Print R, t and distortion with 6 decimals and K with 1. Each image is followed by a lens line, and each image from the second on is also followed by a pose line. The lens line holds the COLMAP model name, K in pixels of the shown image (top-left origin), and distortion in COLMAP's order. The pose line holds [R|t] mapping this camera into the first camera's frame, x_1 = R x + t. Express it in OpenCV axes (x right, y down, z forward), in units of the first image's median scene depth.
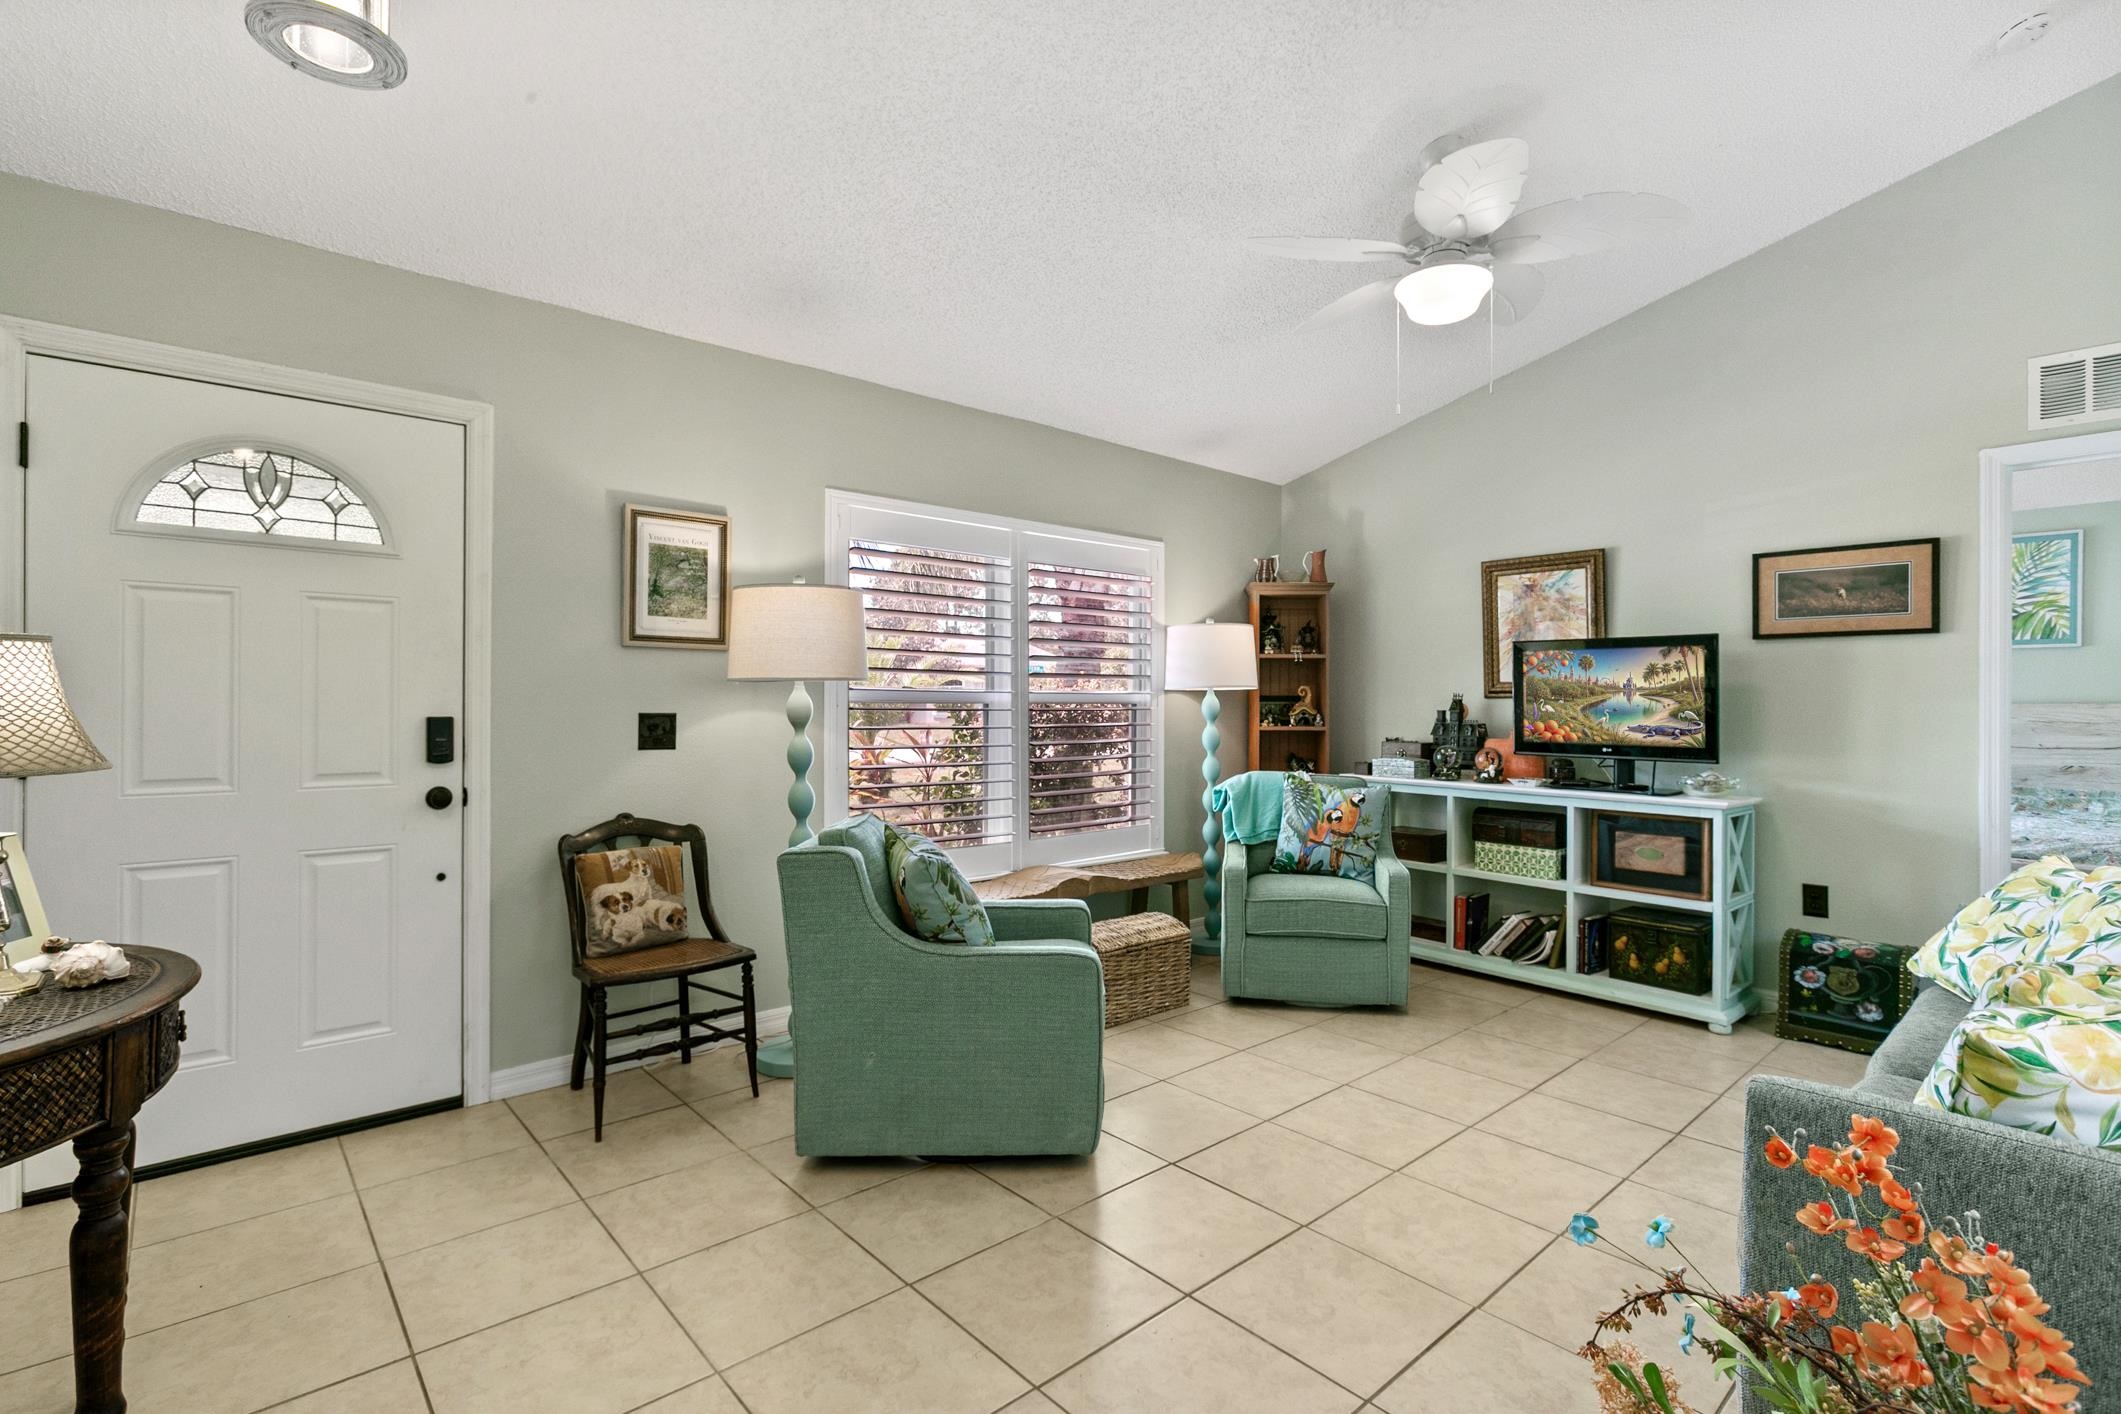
lens RADIAL K [[985.1, 0, 1070.0], [0, 985.1, 697.4], [0, 0, 1]] dist [-0.009412, 0.005979]
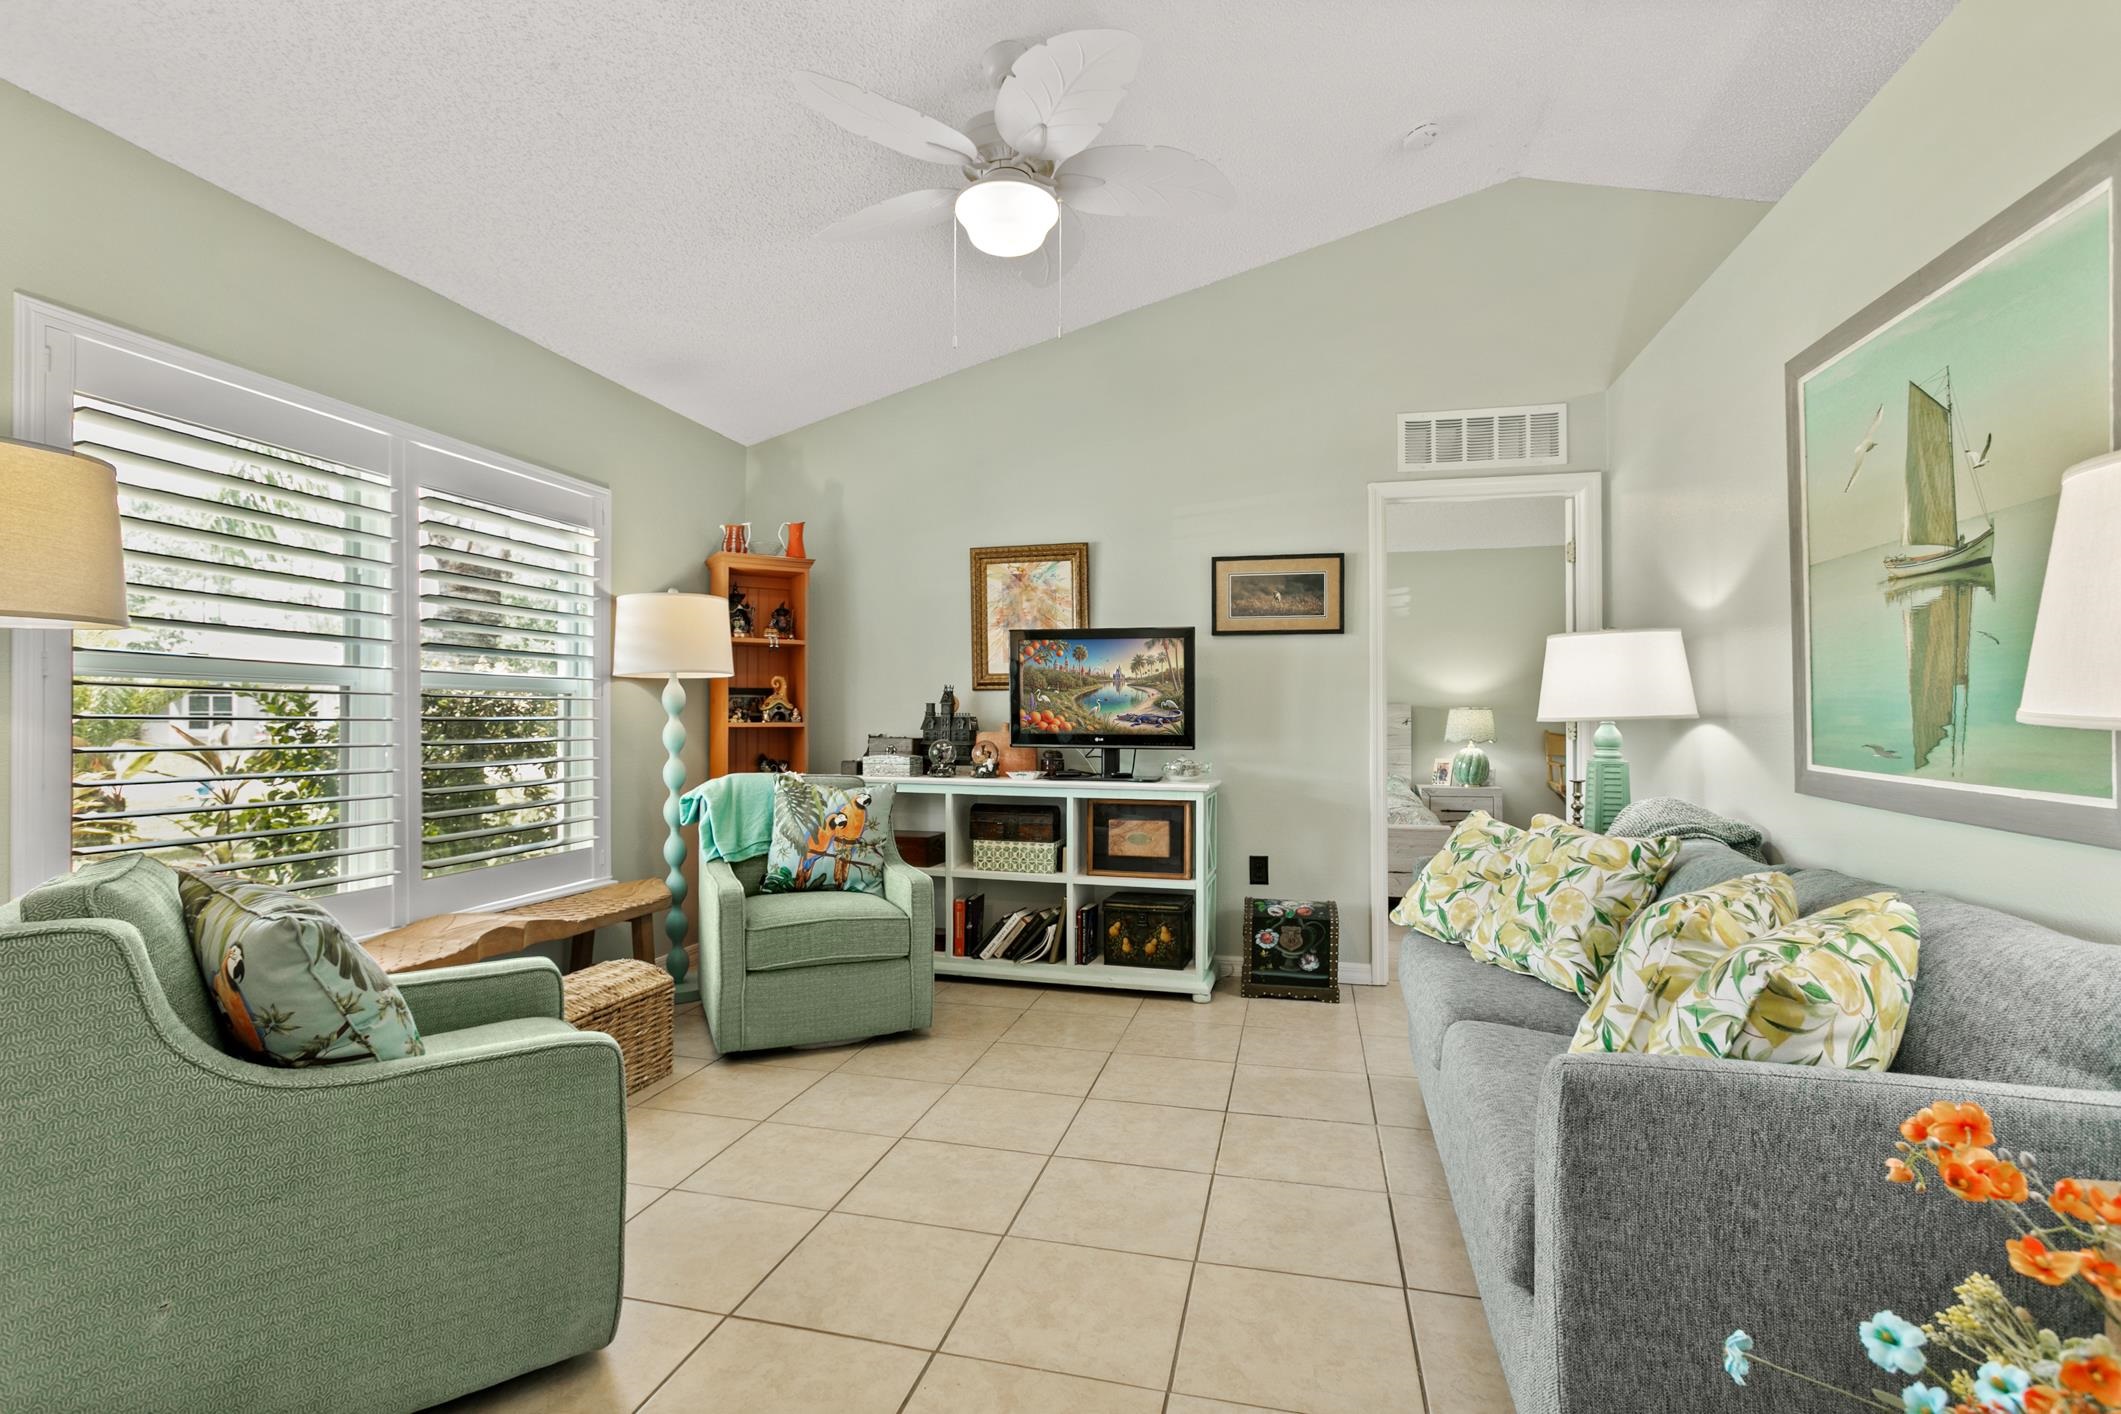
lens RADIAL K [[985.1, 0, 1044.6], [0, 985.1, 710.9], [0, 0, 1]] dist [-0.009412, 0.005979]
pose [[0.832139, 0.003470, 0.554557, -0.067979], [-0.001693, 0.999992, -0.003717, 0.029965], [-0.554565, 0.002154, 0.832138, 0.199135]]
